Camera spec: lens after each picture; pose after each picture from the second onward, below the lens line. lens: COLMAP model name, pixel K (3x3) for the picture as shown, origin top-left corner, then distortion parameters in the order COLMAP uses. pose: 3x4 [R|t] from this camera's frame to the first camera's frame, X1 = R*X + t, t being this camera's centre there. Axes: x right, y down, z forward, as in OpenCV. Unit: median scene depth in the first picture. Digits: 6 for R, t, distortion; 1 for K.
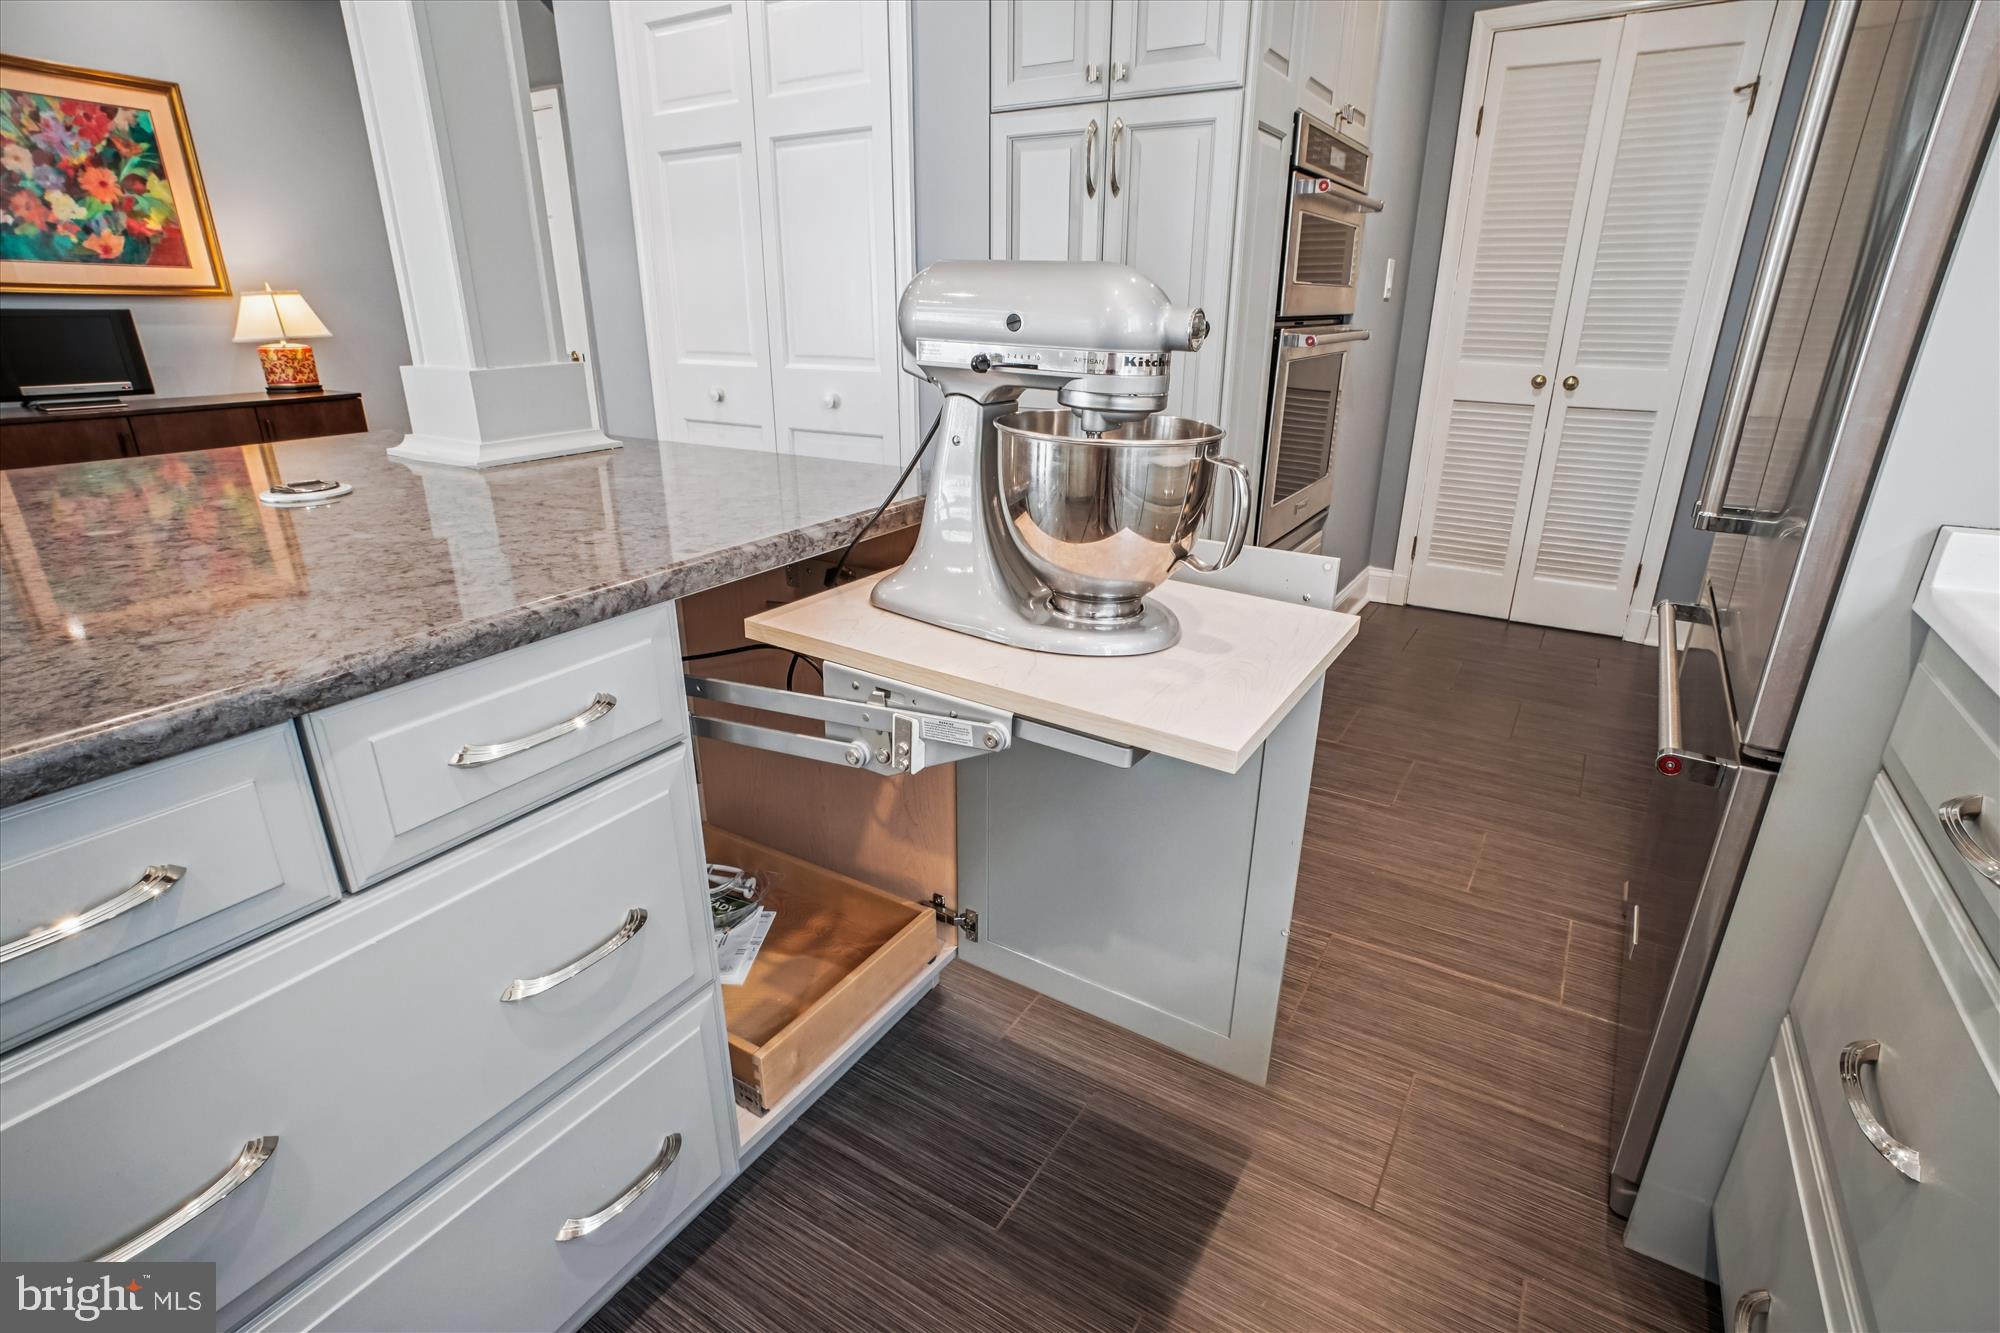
lens RADIAL K [[994.1, 0, 991.8], [0, 994.1, 680.8], [0, 0, 1]] dist [-0.034313, 0.016650]
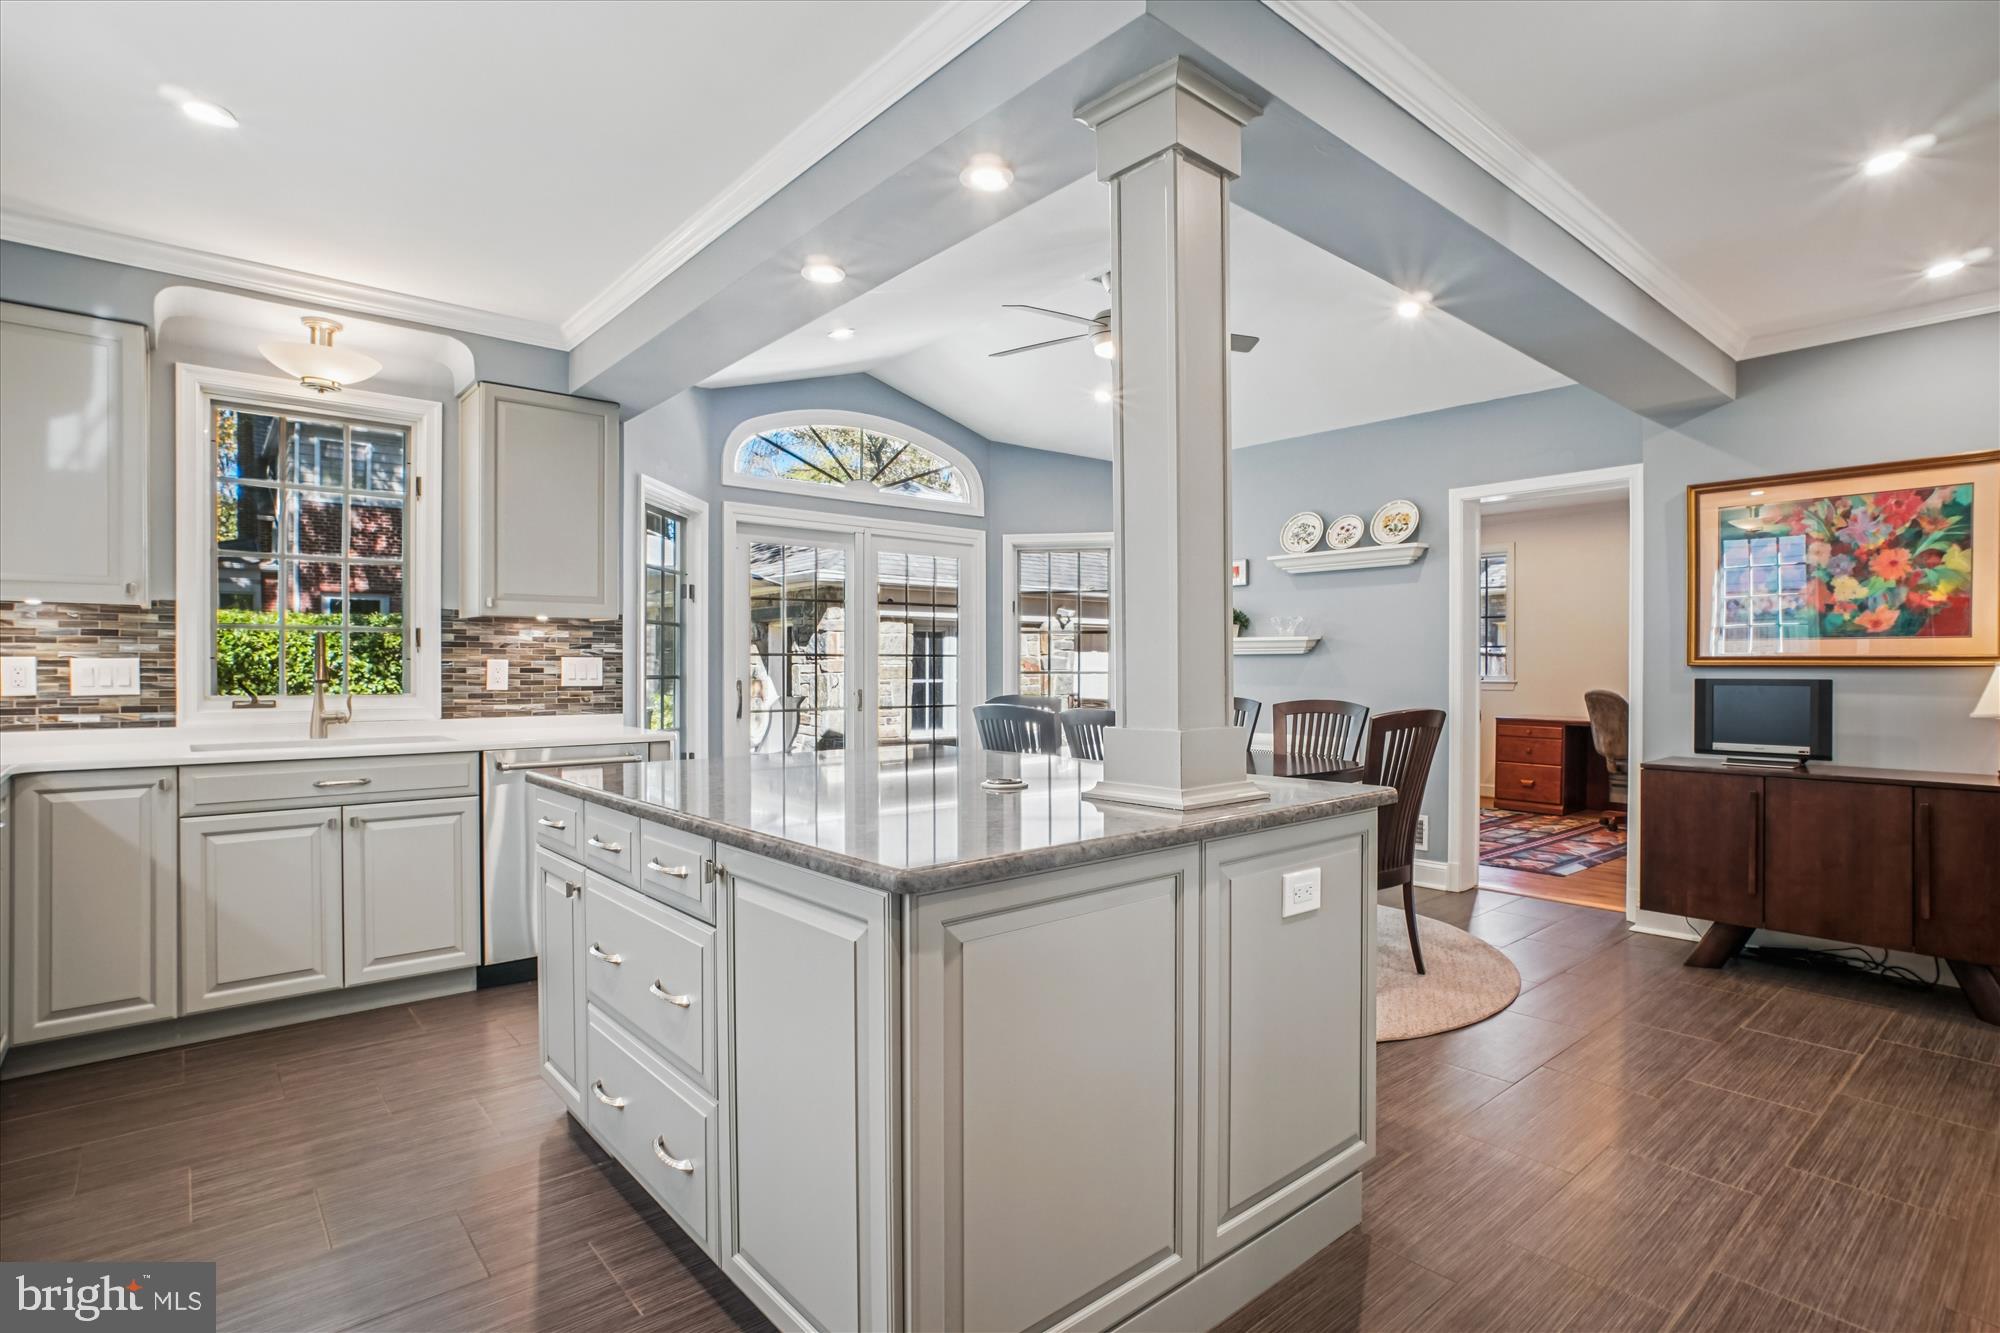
lens RADIAL K [[994.1, 0, 998.4], [0, 994.1, 674.9], [0, 0, 1]] dist [-0.034313, 0.016650]
pose [[-0.312621, 0.001238, -0.949877, 0.331326], [-0.339827, 0.933668, 0.113060, -0.202525], [0.887010, 0.358138, -0.291463, 0.517794]]
